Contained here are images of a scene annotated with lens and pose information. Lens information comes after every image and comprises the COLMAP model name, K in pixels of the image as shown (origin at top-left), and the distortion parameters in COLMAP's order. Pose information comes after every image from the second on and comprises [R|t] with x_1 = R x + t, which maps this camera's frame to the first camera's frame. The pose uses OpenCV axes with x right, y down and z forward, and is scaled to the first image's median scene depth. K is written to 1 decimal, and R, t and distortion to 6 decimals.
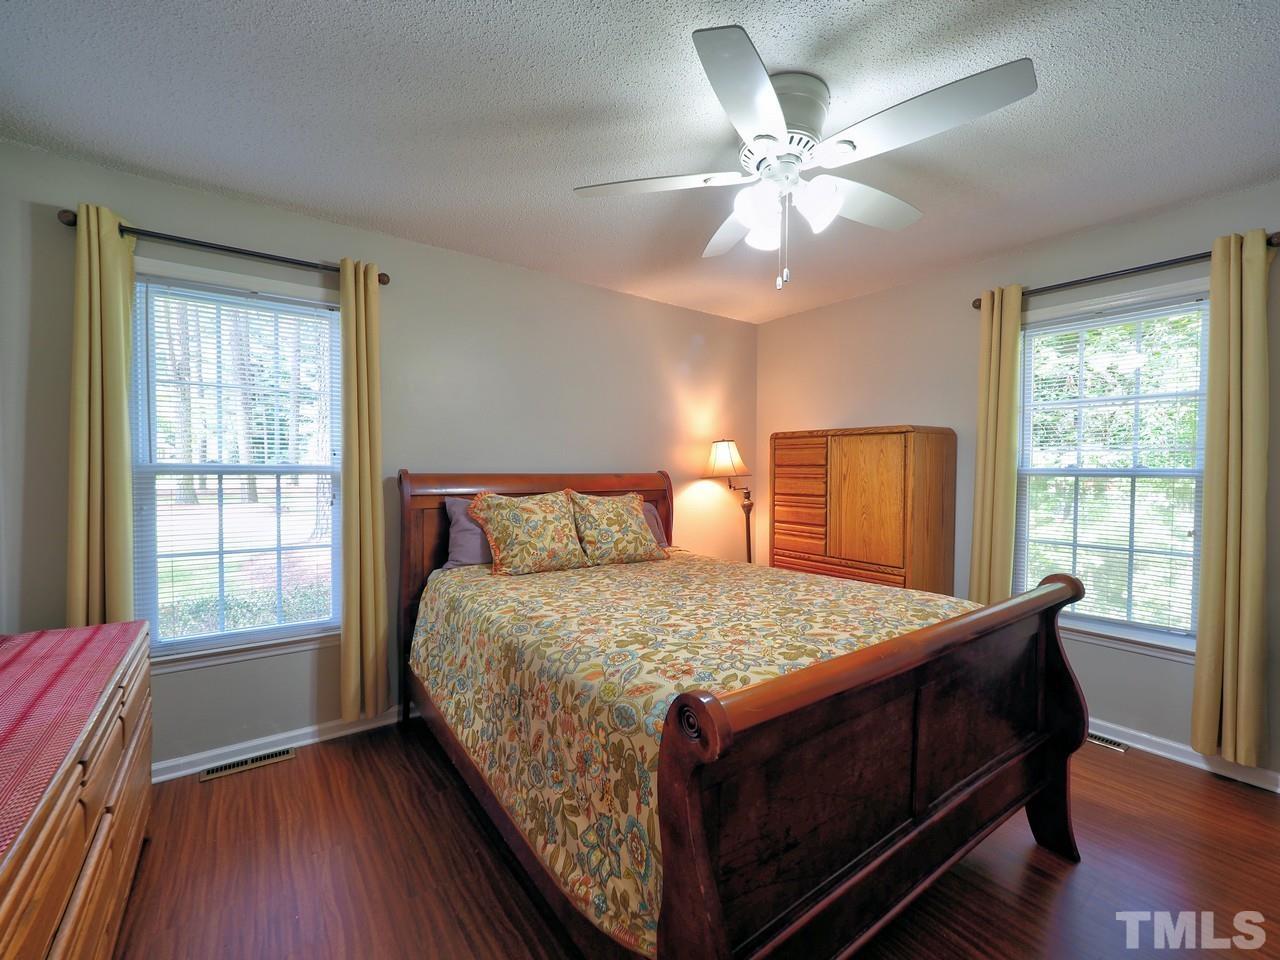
lens RADIAL K [[513.8, 0, 638.2], [0, 513.8, 495.4], [0, 0, 1]] dist [-0.000737, -0.000227]
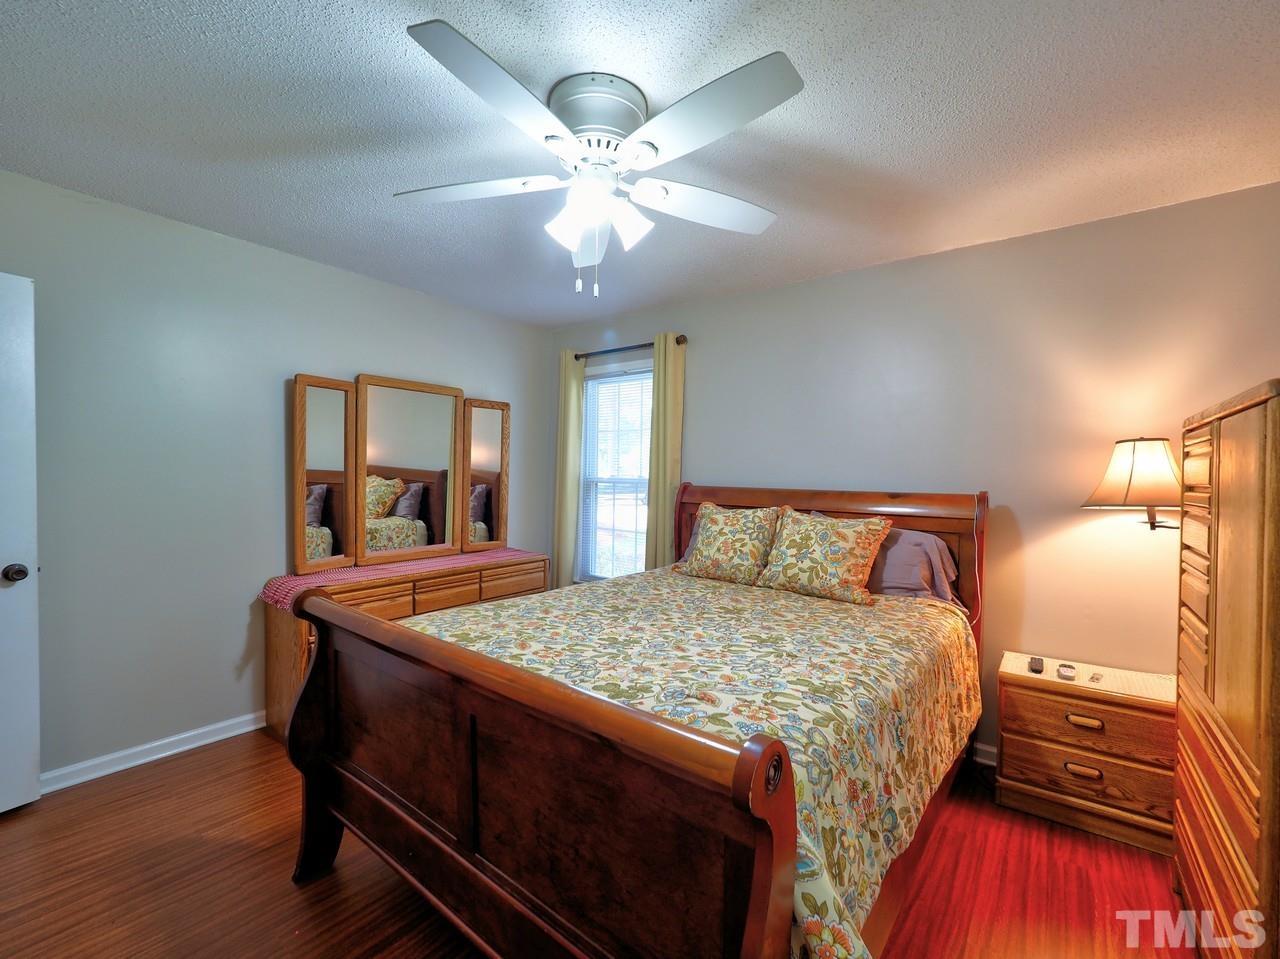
lens RADIAL K [[538.8, 0, 640.0], [0, 538.8, 479.5], [0, 0, 1]] dist [0.001164, -0.000215]
pose [[0.301607, 0.008098, -0.953398, 0.908874], [-0.067701, 0.997622, -0.012943, -0.035733], [0.951026, 0.068450, 0.301438, 0.557506]]
